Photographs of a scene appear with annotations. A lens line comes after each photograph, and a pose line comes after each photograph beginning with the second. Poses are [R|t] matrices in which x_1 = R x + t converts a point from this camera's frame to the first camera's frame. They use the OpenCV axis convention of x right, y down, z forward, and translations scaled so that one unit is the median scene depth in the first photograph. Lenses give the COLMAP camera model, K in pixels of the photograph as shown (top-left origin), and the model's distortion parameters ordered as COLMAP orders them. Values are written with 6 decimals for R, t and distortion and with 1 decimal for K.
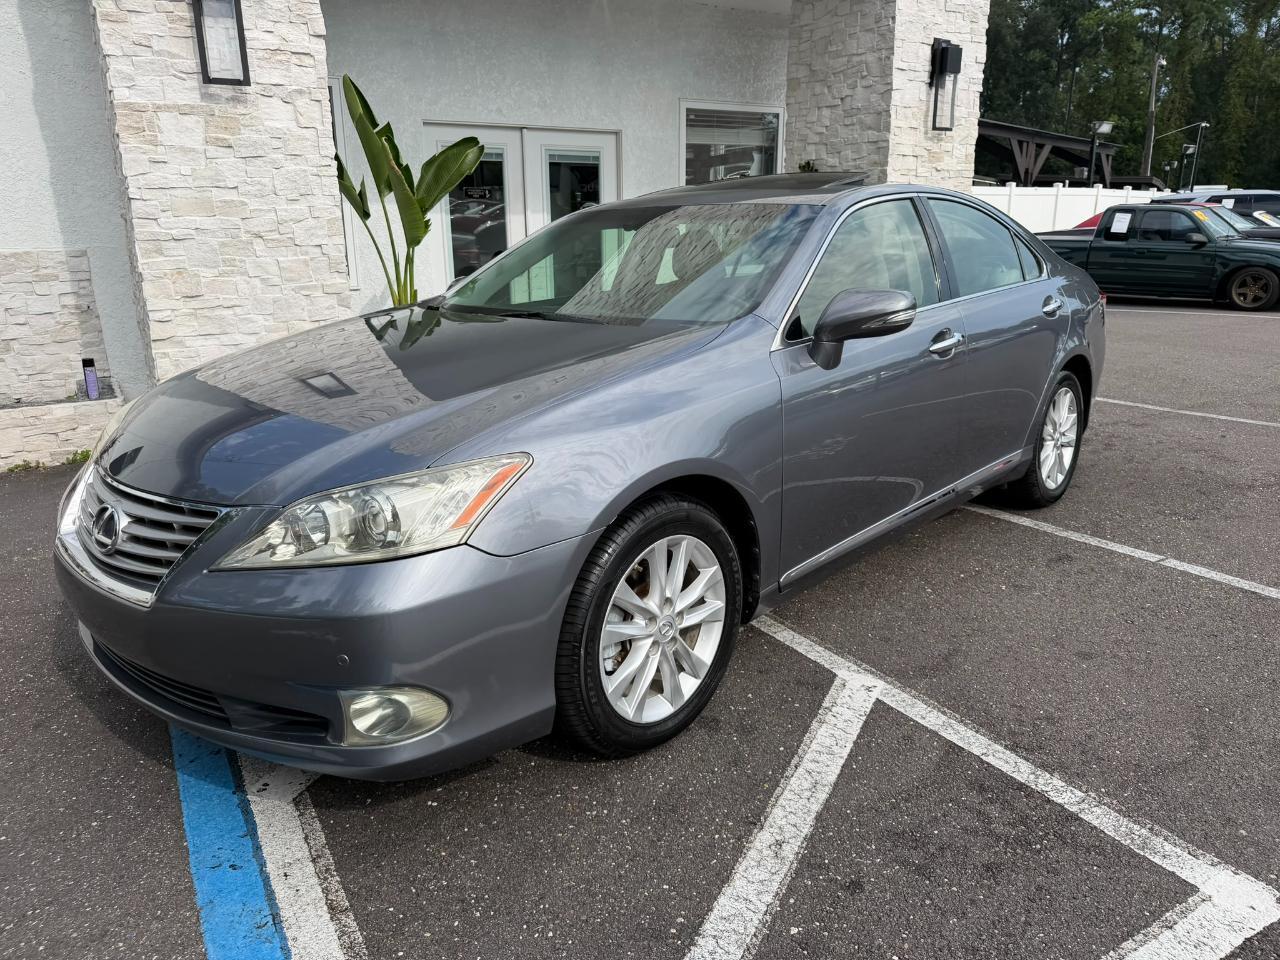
lens RADIAL K [[902.3, 0, 648.5], [0, 902.3, 486.4], [0, 0, 1]] dist [0.017885, -0.026265]
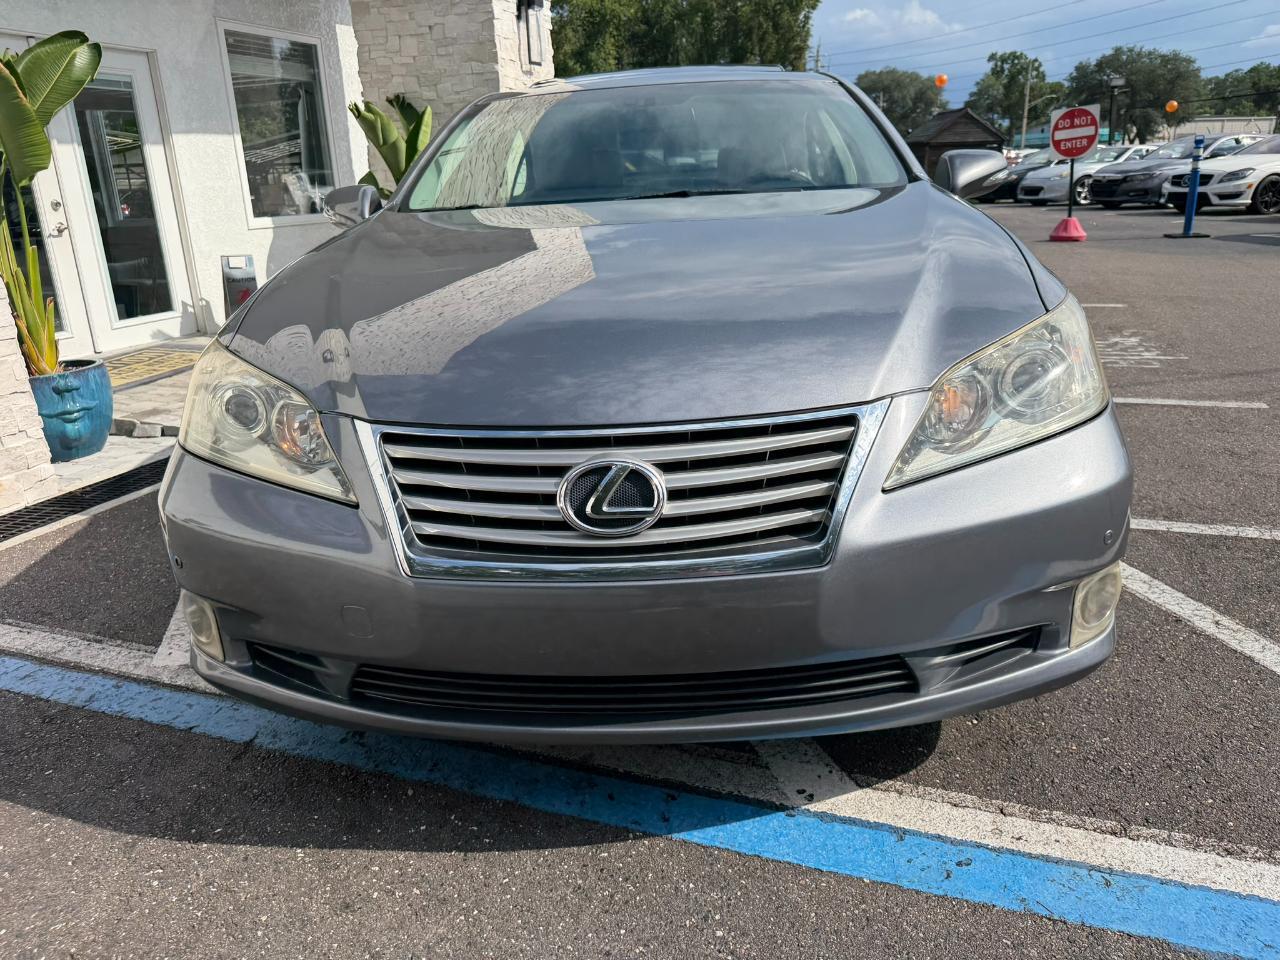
lens RADIAL K [[902.3, 0, 636.0], [0, 902.3, 489.0], [0, 0, 1]] dist [0.017885, -0.026265]
pose [[0.783379, -0.222441, 0.580377, -0.421317], [0.207756, 0.973769, 0.092793, -0.005574], [-0.585794, 0.047885, 0.809044, 0.214873]]
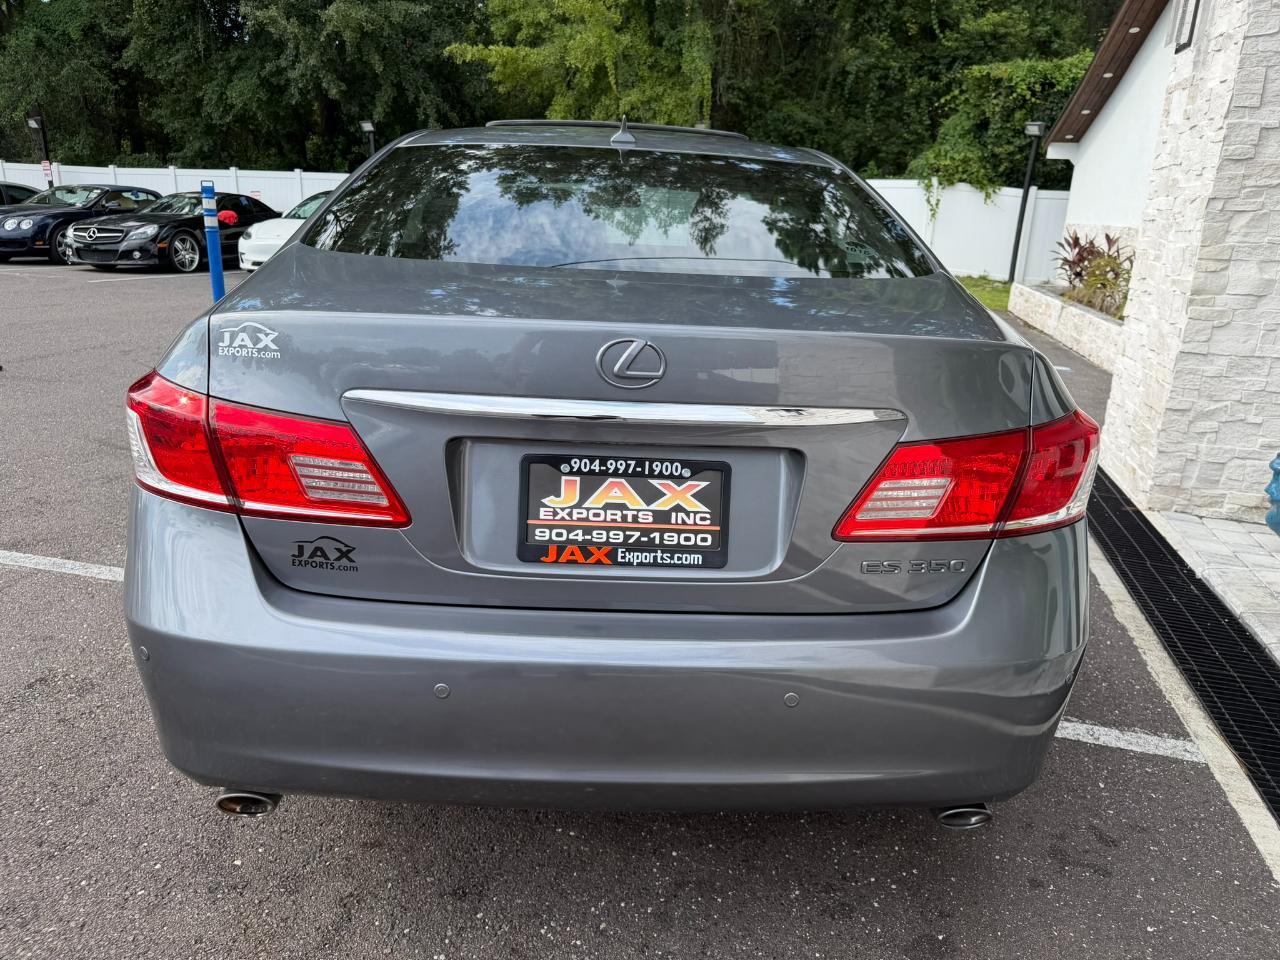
lens RADIAL K [[902.3, 0, 640.5], [0, 902.3, 488.7], [0, 0, 1]] dist [0.017885, -0.026265]
pose [[-0.712879, 0.193639, -0.674023, 0.603543], [-0.223709, 0.848118, 0.480260, -0.372126], [0.664649, 0.493152, -0.561287, 1.322711]]
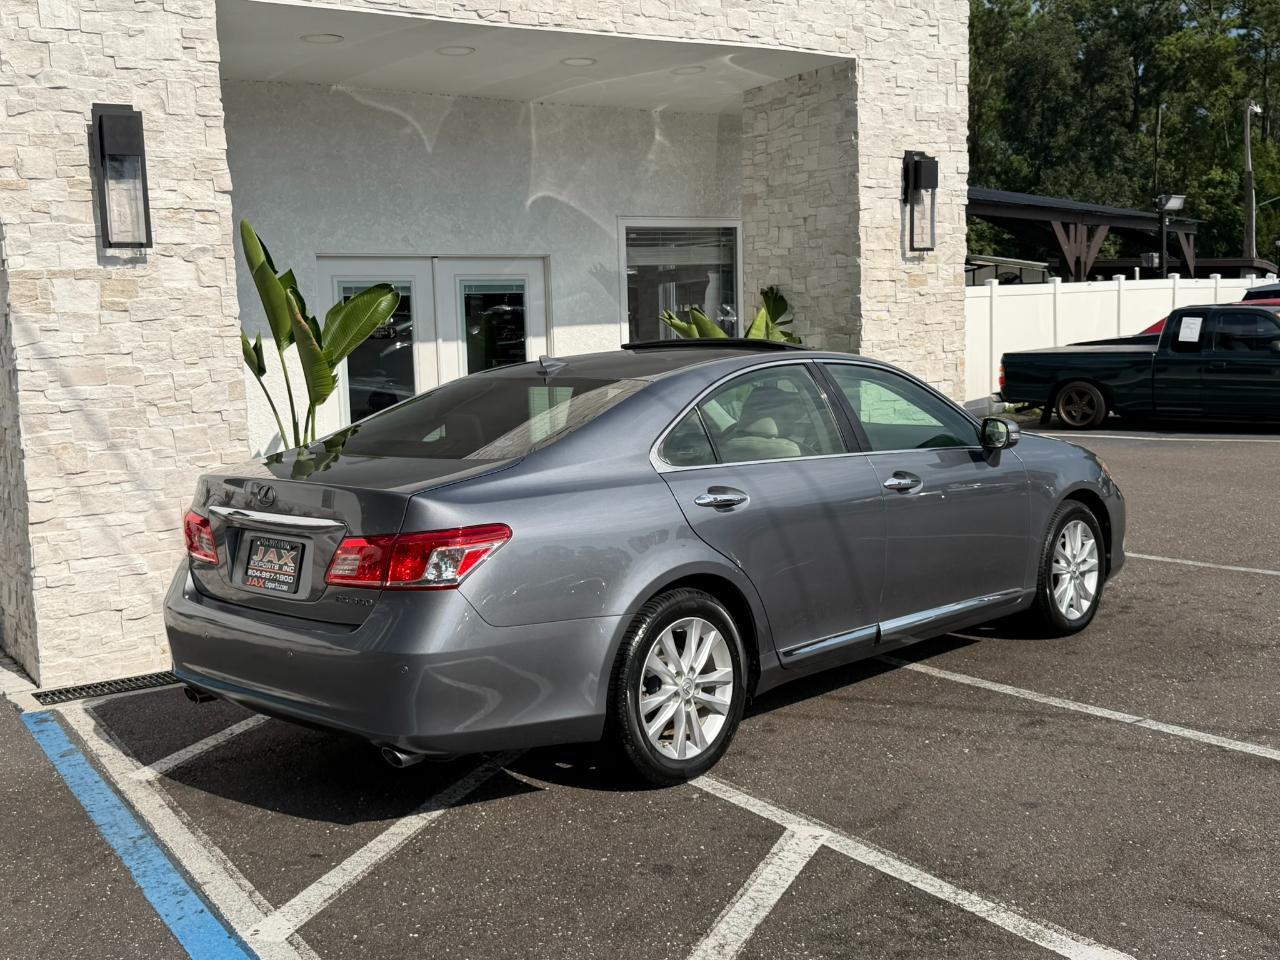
lens RADIAL K [[1335.3, 0, 629.5], [0, 1335.3, 478.9], [0, 0, 1]] dist [0.071291, 0.000000]
pose [[0.998983, -0.029954, 0.033711, -0.005692], [0.035189, 0.985280, -0.167290, 0.038114], [-0.028204, 0.168306, 0.985331, -0.329523]]
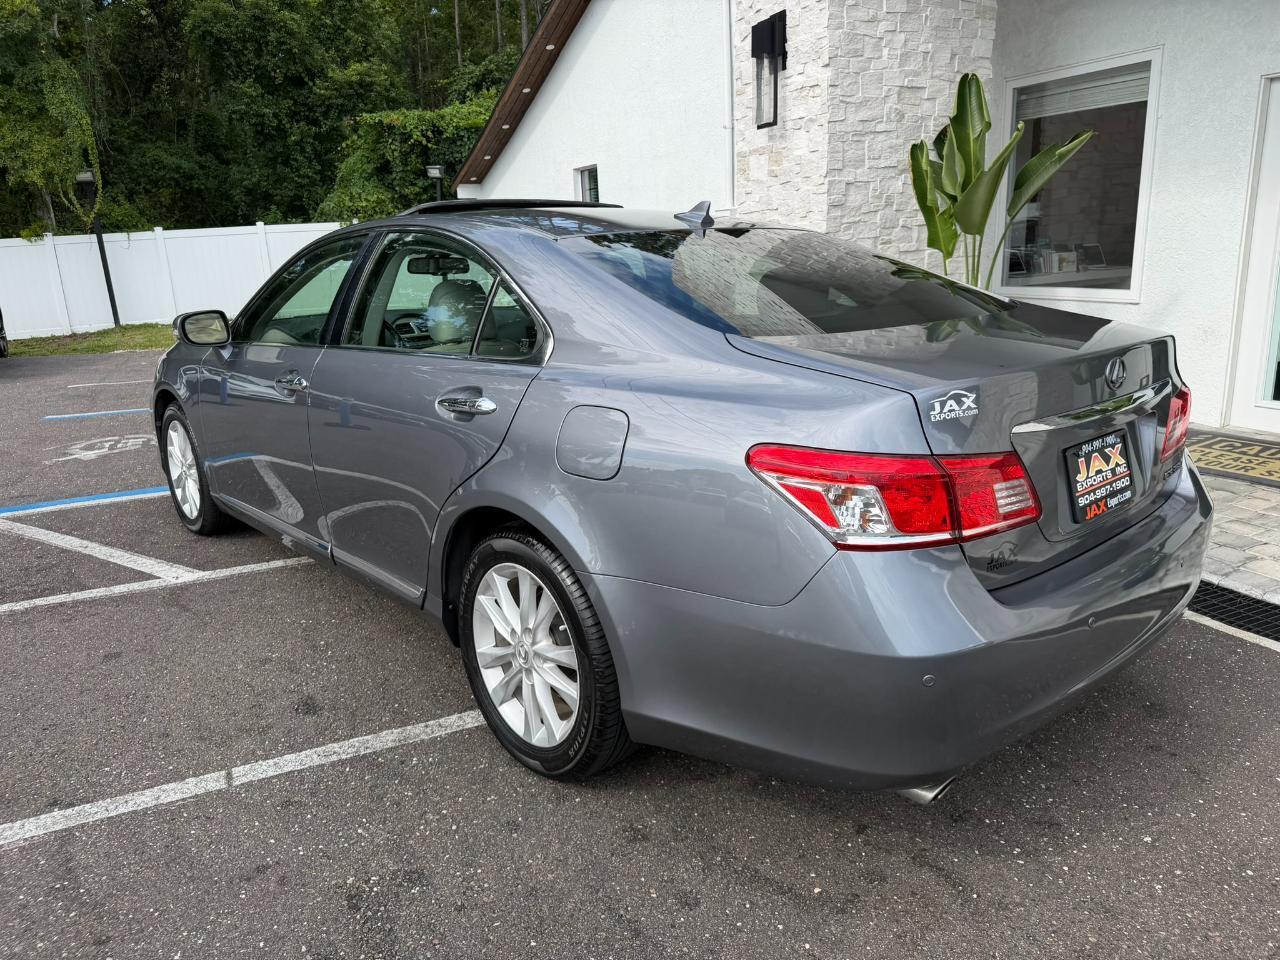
lens RADIAL K [[902.3, 0, 628.2], [0, 902.3, 474.9], [0, 0, 1]] dist [0.017885, -0.026265]
pose [[-0.111623, 0.261597, -0.958701, 0.855708], [-0.242917, 0.928280, 0.281579, -0.293678], [0.963603, 0.264315, -0.040071, 0.961500]]
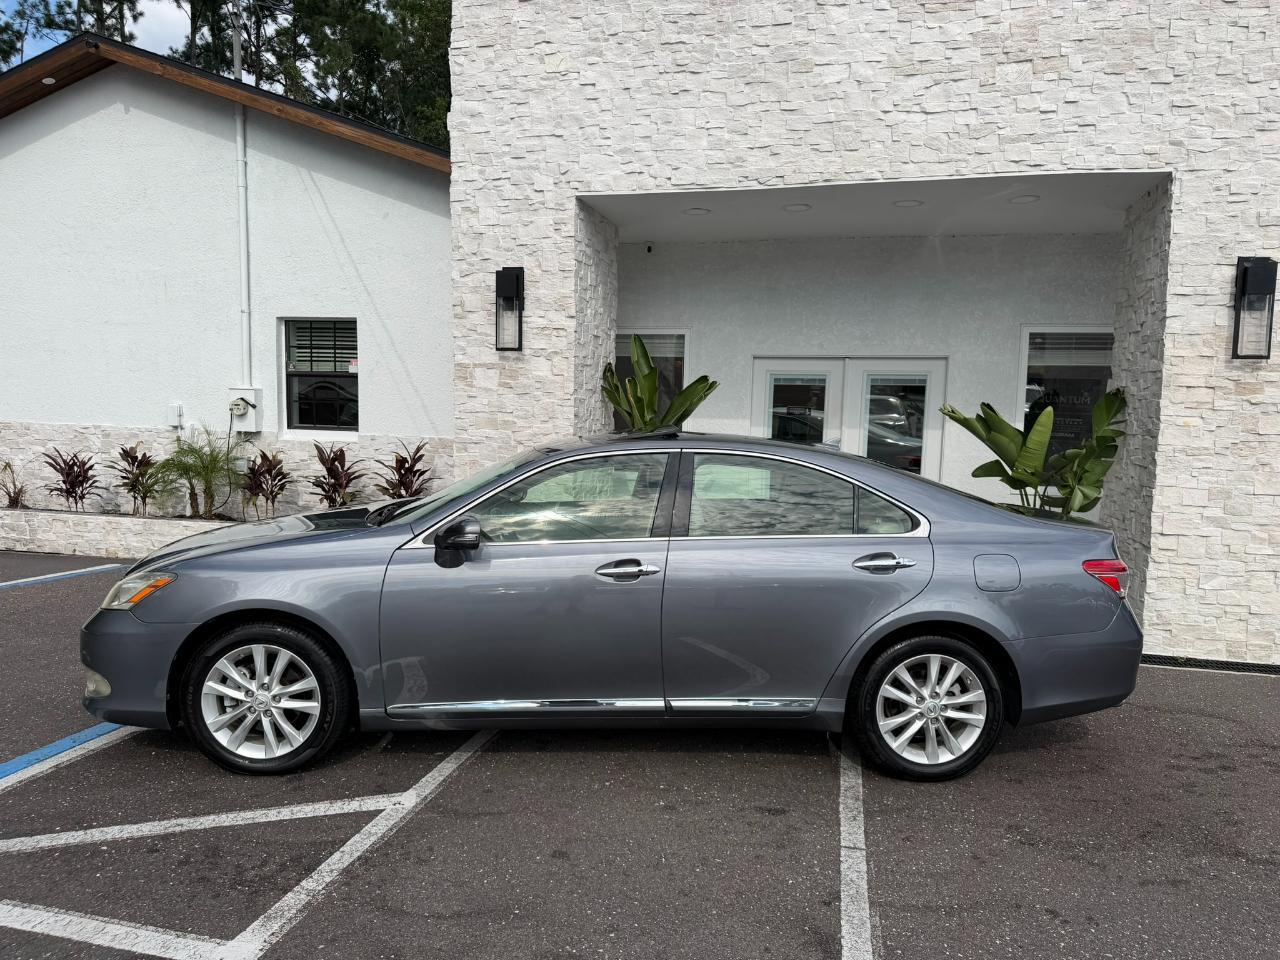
lens RADIAL K [[902.3, 0, 635.0], [0, 902.3, 481.0], [0, 0, 1]] dist [0.017885, -0.026265]
pose [[0.707451, 0.085660, -0.701552, 0.786905], [-0.225445, 0.968124, -0.109133, -0.099315], [0.669841, 0.235368, 0.704212, 0.090562]]
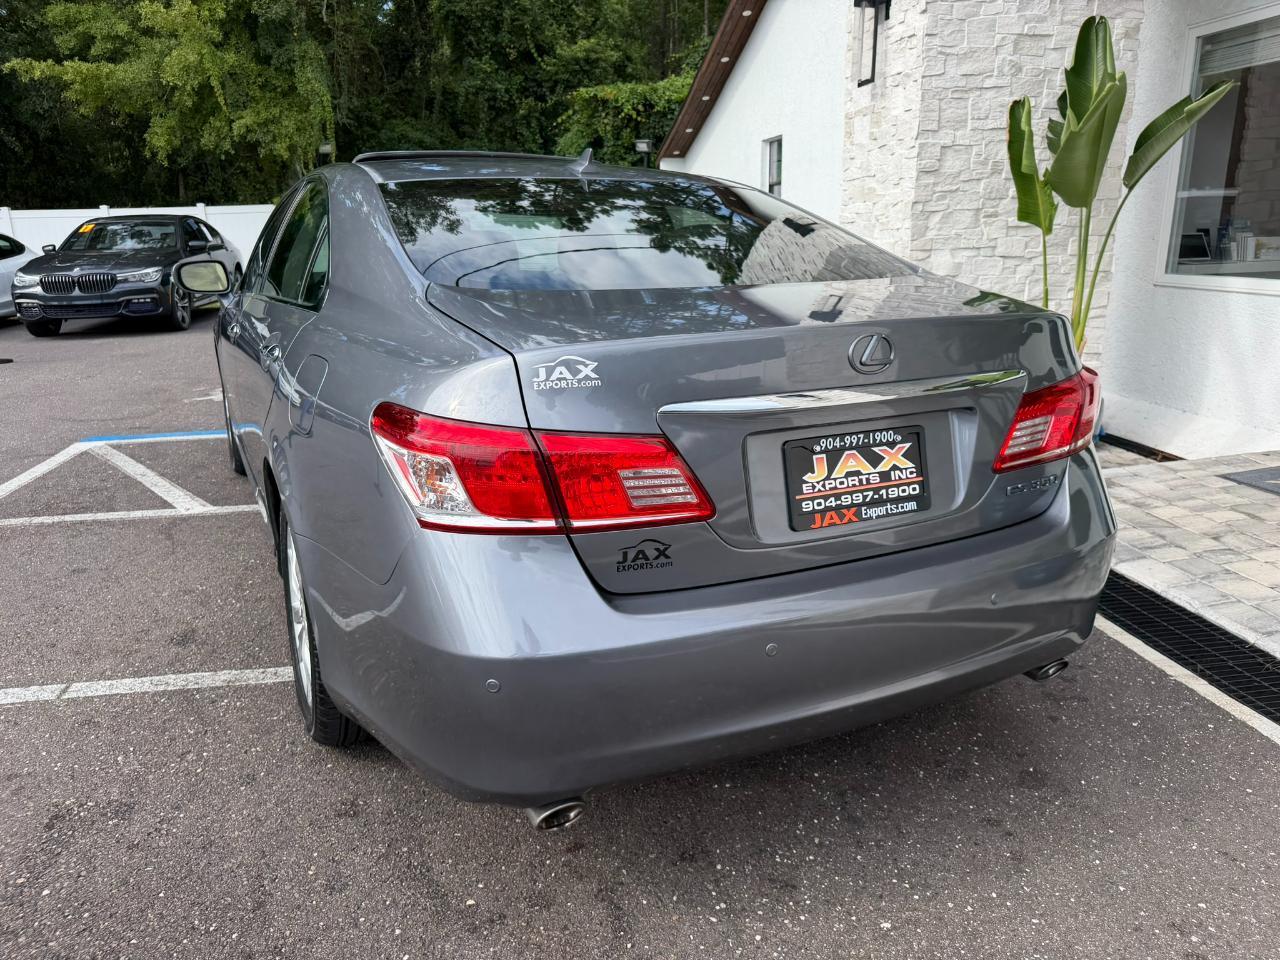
lens RADIAL K [[902.3, 0, 636.4], [0, 902.3, 486.1], [0, 0, 1]] dist [0.017885, -0.026265]
pose [[-0.363918, 0.270058, -0.891422, 0.763015], [-0.244241, 0.895888, 0.371121, -0.333479], [0.898838, 0.352779, -0.260070, 1.176385]]
